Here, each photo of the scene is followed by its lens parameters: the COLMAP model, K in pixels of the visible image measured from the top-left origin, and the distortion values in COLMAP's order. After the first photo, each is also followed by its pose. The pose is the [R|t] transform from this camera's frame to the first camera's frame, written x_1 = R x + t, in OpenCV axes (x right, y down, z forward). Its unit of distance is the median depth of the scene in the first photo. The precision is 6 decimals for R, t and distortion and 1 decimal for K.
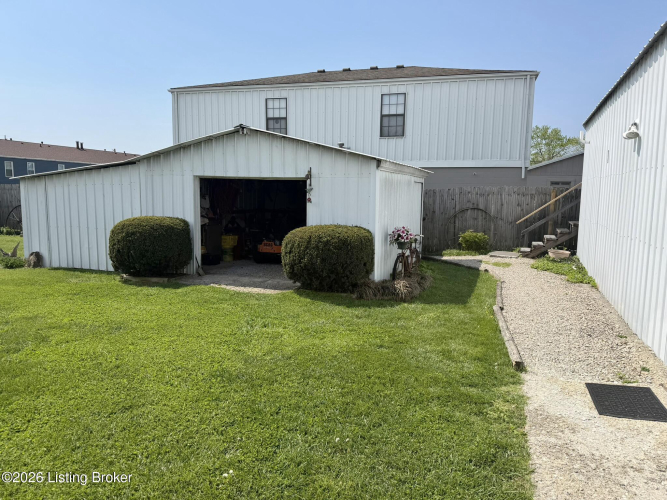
lens RADIAL K [[467.7, 0, 334.3], [0, 467.7, 253.7], [0, 0, 1]] dist [0.091141, -0.123821]
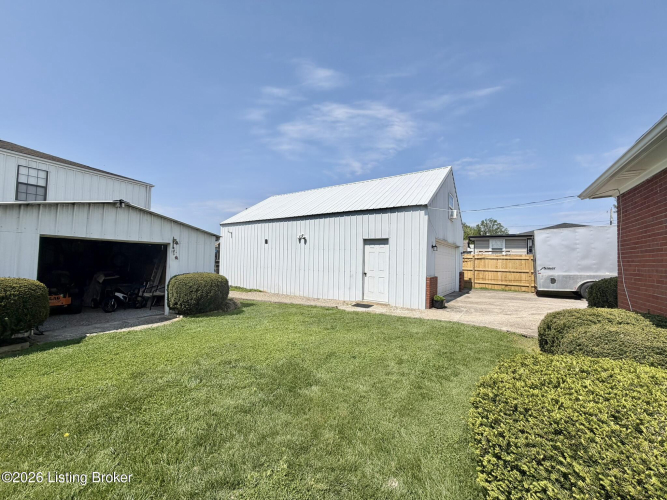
lens RADIAL K [[257.4, 0, 334.2], [0, 257.4, 232.8], [0, 0, 1]] dist [-0.000731, -0.000009]
pose [[0.217280, 0.086105, 0.972304, -0.685278], [0.104896, 0.988274, -0.110960, -0.043548], [-0.970457, 0.126100, 0.205700, 0.283278]]
